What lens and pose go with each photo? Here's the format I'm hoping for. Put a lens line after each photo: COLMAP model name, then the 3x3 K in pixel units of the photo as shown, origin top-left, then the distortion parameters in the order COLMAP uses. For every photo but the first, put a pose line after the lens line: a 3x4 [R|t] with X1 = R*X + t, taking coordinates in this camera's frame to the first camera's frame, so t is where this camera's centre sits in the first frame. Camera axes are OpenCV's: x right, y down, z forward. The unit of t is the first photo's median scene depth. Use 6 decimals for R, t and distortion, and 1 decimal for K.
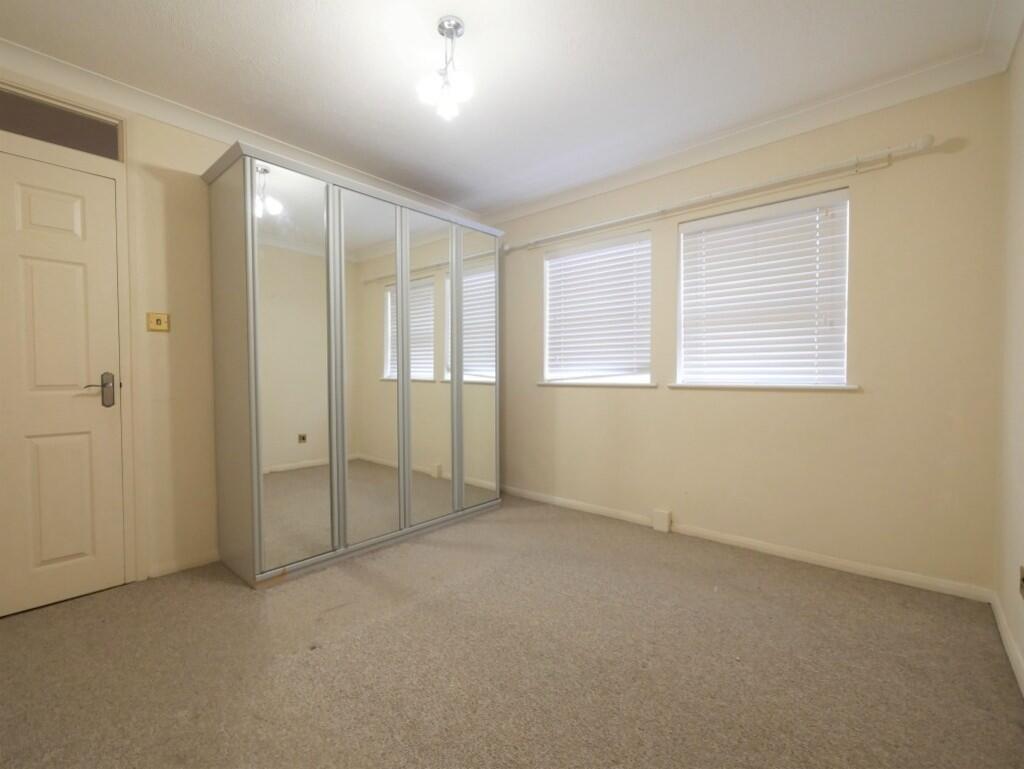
lens RADIAL K [[443.5, 0, 512.0], [0, 443.5, 384.5], [0, 0, 1]] dist [0.000695, 0.000111]
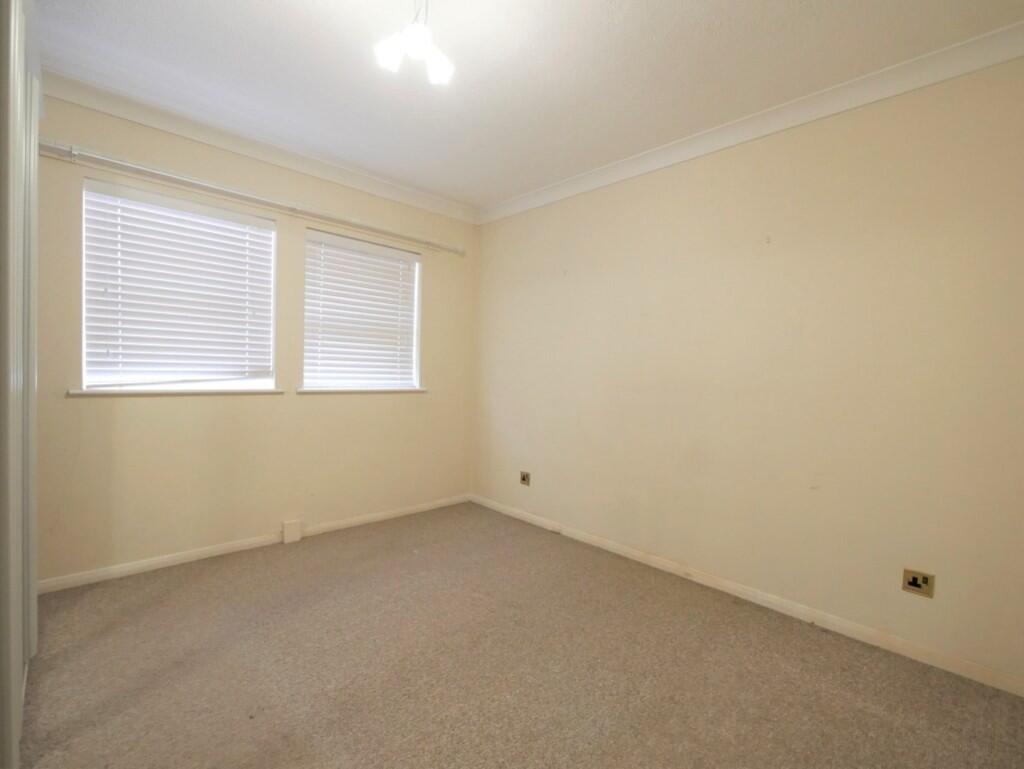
lens RADIAL K [[414.6, 0, 512.1], [0, 414.6, 395.1], [0, 0, 1]] dist [-0.000738, -0.000156]
pose [[0.161439, -0.032604, 0.986344, -0.465773], [0.009639, 0.999459, 0.031460, -0.012264], [-0.986836, 0.004429, 0.161666, 0.385473]]
